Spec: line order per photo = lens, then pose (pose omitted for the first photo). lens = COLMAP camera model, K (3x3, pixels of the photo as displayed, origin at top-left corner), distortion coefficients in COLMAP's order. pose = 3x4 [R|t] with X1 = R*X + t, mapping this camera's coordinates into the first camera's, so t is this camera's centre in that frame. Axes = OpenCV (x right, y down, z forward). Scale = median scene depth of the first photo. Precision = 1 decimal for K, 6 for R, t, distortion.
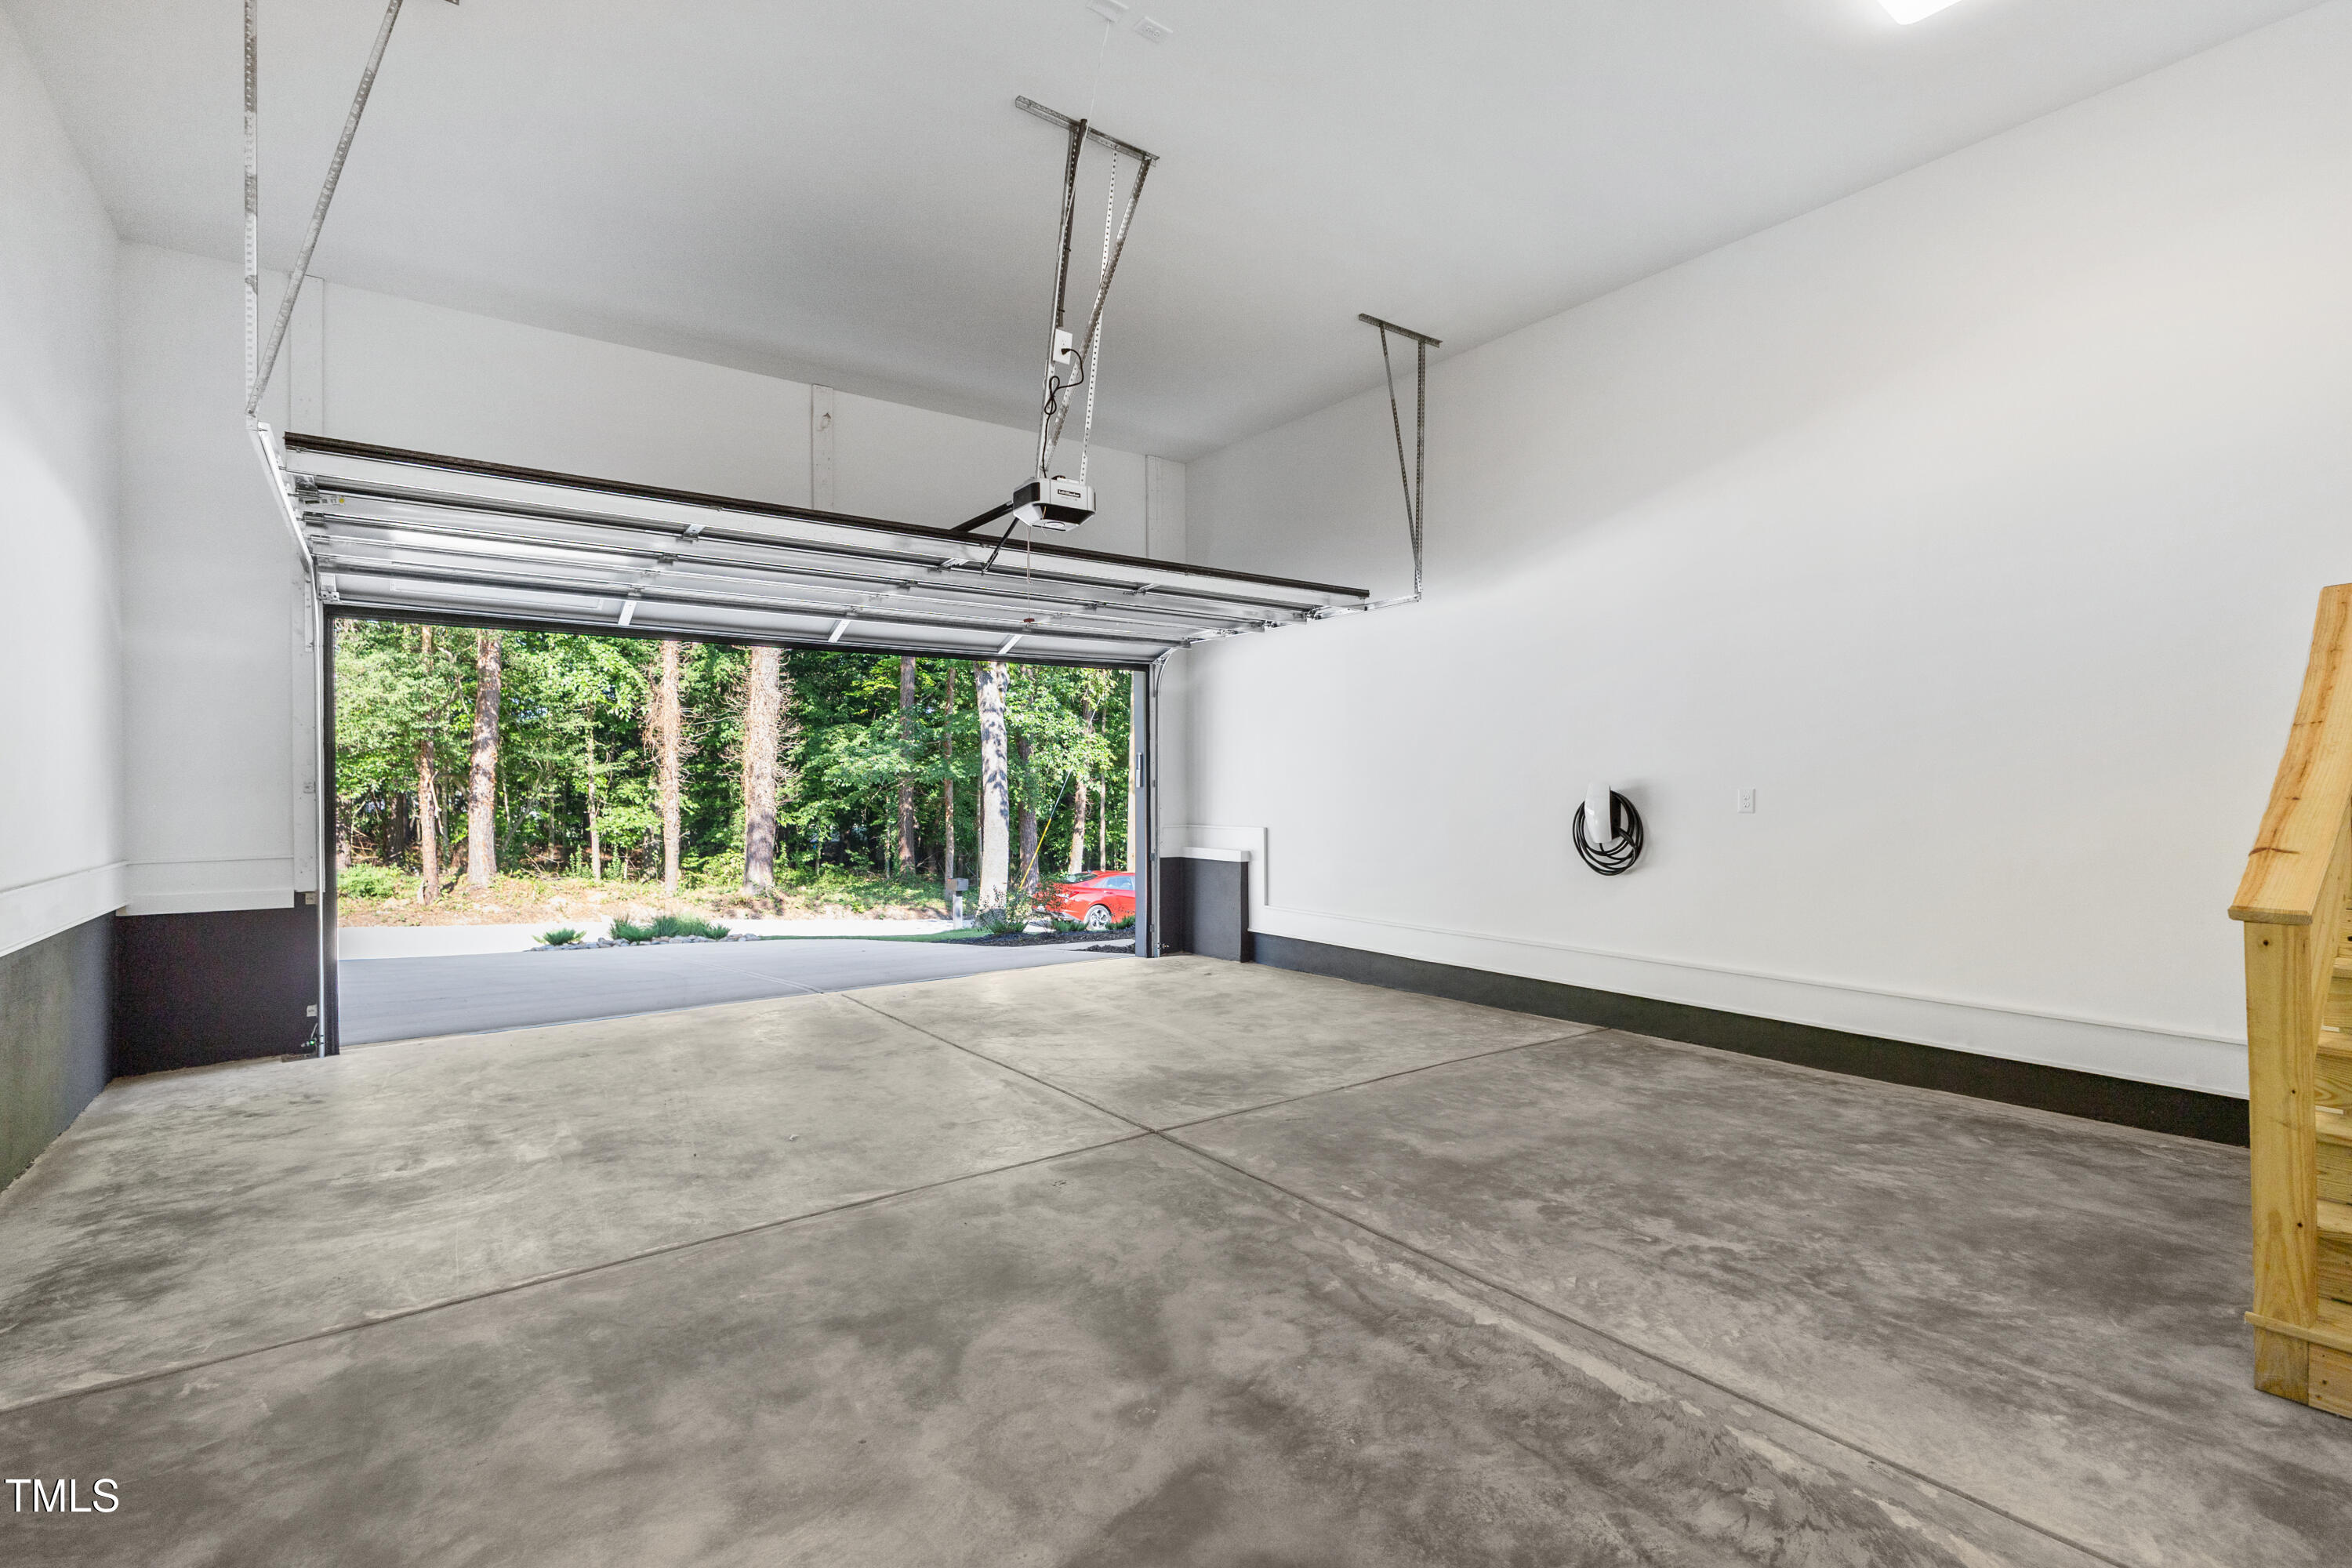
lens RADIAL K [[1081.0, 0, 1177.8], [0, 1081.0, 789.3], [0, 0, 1]] dist [-0.000366, -0.000391]
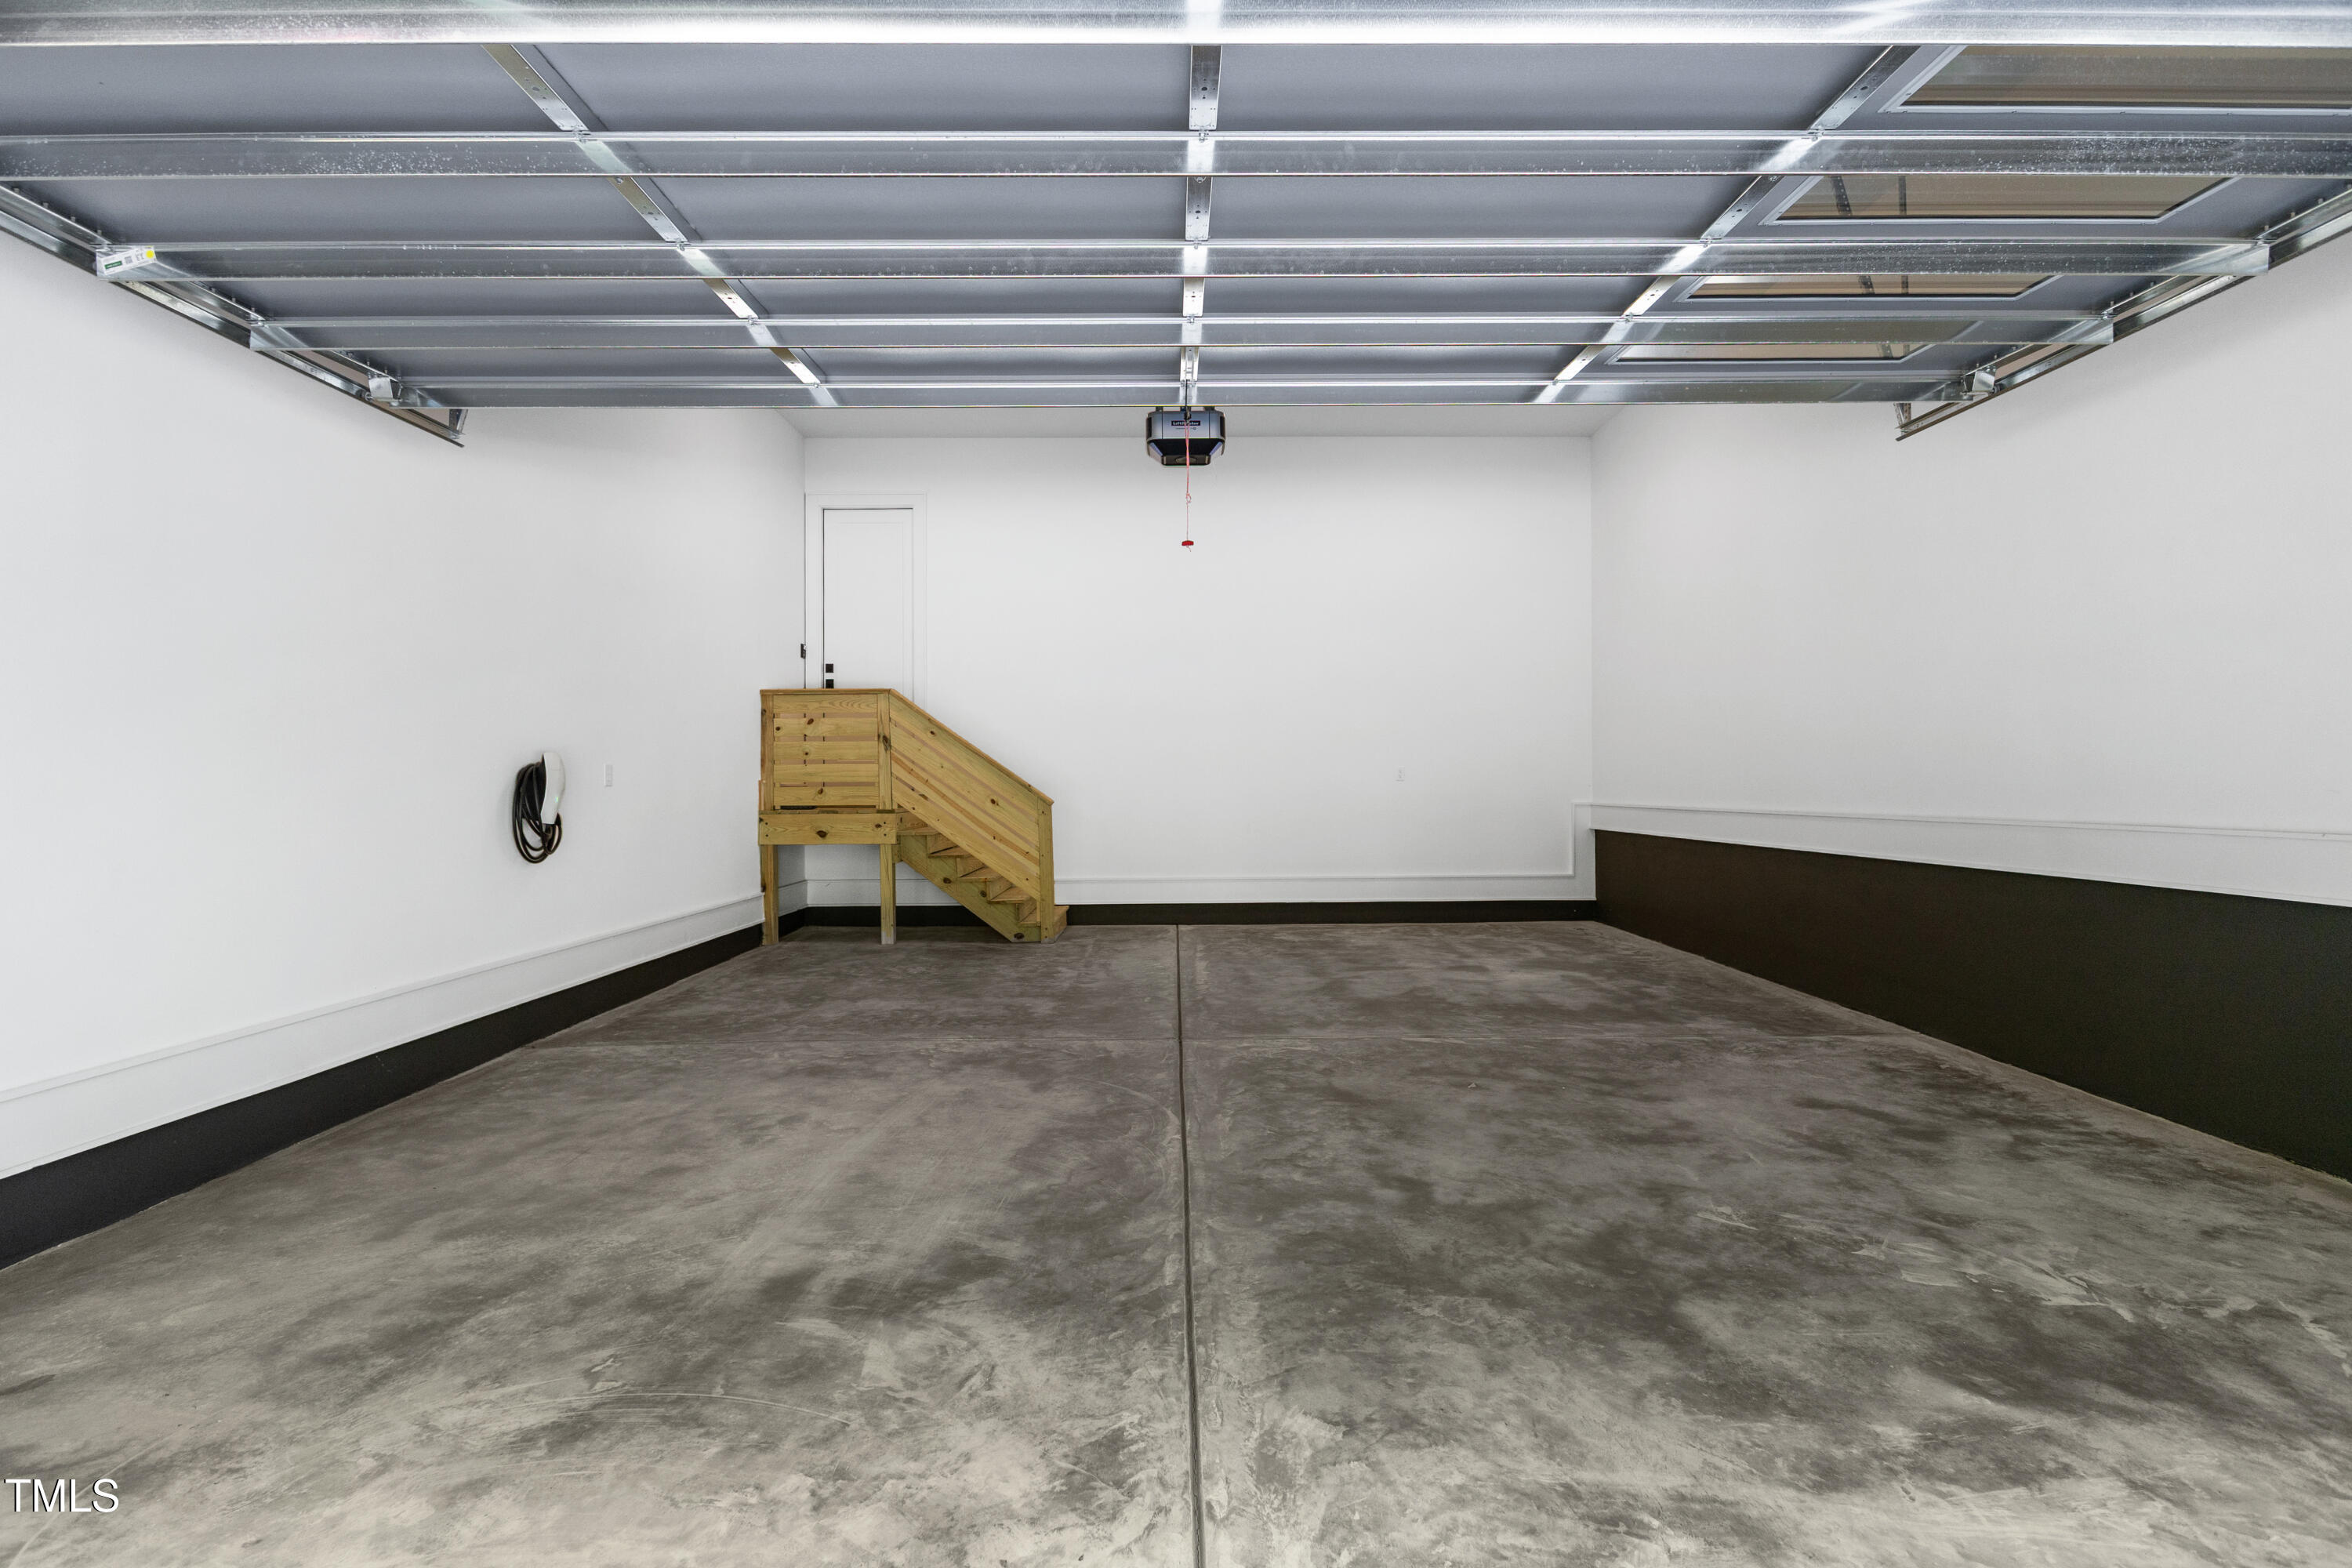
lens RADIAL K [[1081.0, 0, 1177.8], [0, 1081.0, 789.3], [0, 0, 1]] dist [-0.000366, -0.000391]
pose [[-0.805875, 0.014599, 0.591905, -0.836428], [0.011667, 0.999893, -0.008776, 0.055569], [-0.591970, -0.000167, -0.805960, 2.248678]]
